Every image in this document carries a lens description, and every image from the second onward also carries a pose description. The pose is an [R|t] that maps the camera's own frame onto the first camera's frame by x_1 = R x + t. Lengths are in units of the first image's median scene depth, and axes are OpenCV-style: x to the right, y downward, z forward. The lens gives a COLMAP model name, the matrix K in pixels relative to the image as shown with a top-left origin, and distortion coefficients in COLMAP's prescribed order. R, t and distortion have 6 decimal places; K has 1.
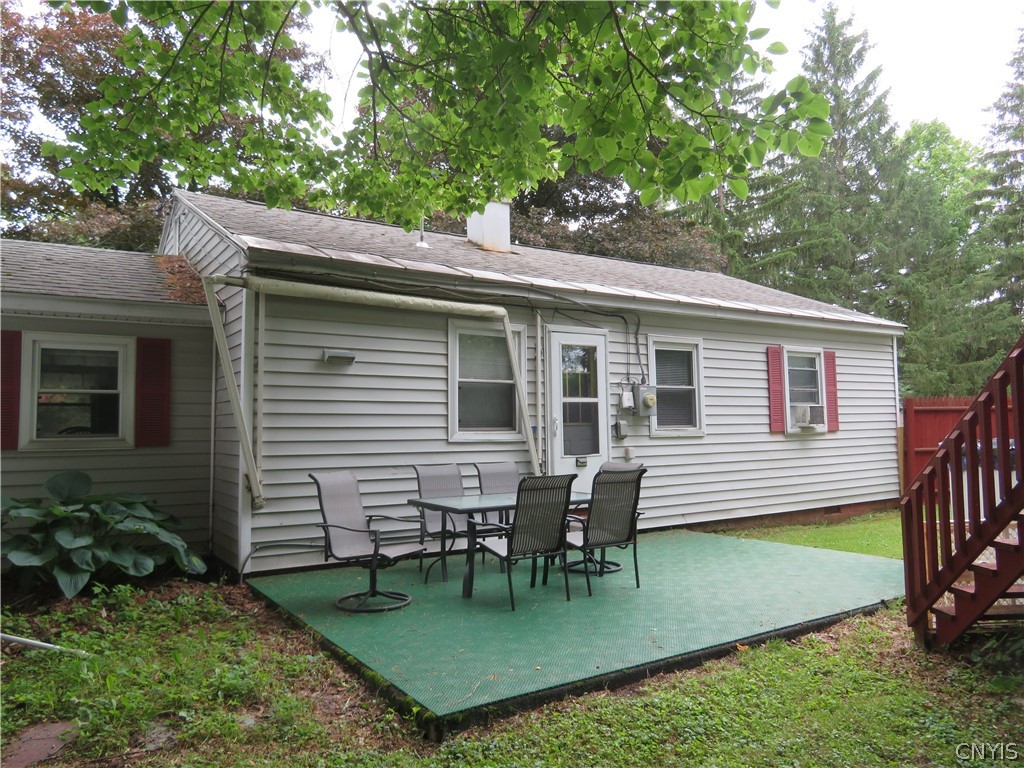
lens RADIAL K [[741.4, 0, 514.1], [0, 741.4, 383.3], [0, 0, 1]] dist [0.009593, -0.000957]
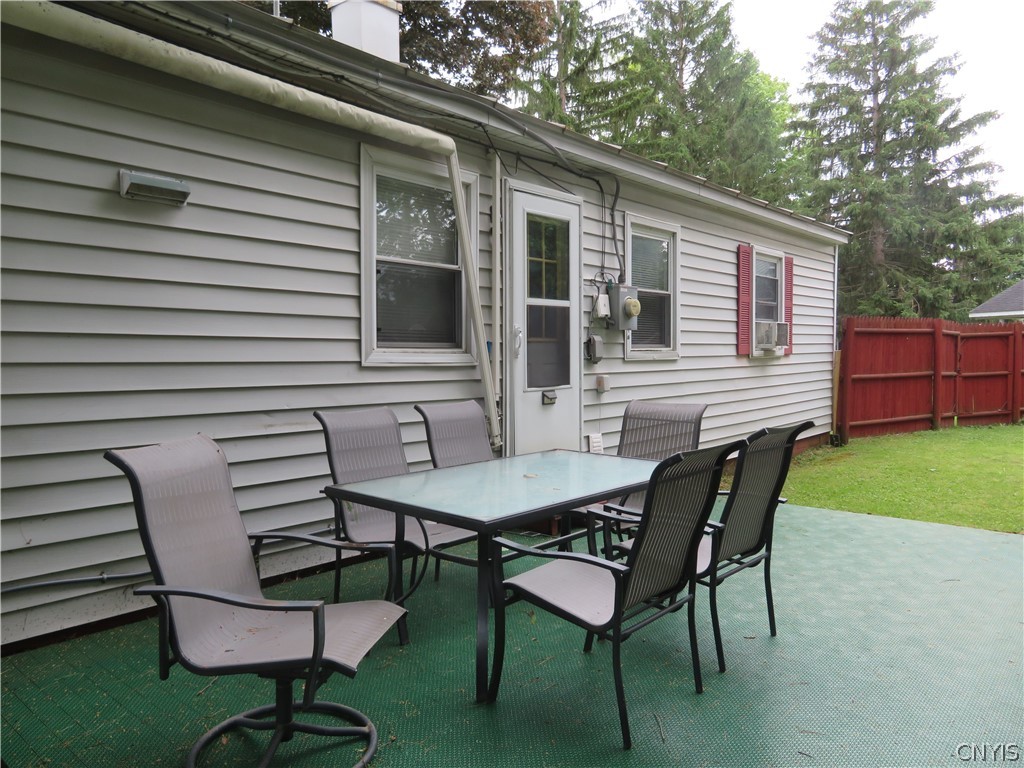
lens RADIAL K [[741.4, 0, 508.0], [0, 741.4, 382.9], [0, 0, 1]] dist [0.009593, -0.000957]
pose [[0.964397, 0.002617, 0.264445, -0.111531], [-0.030824, 0.994248, 0.102569, 0.025985], [-0.262656, -0.107069, 0.958931, 0.365308]]
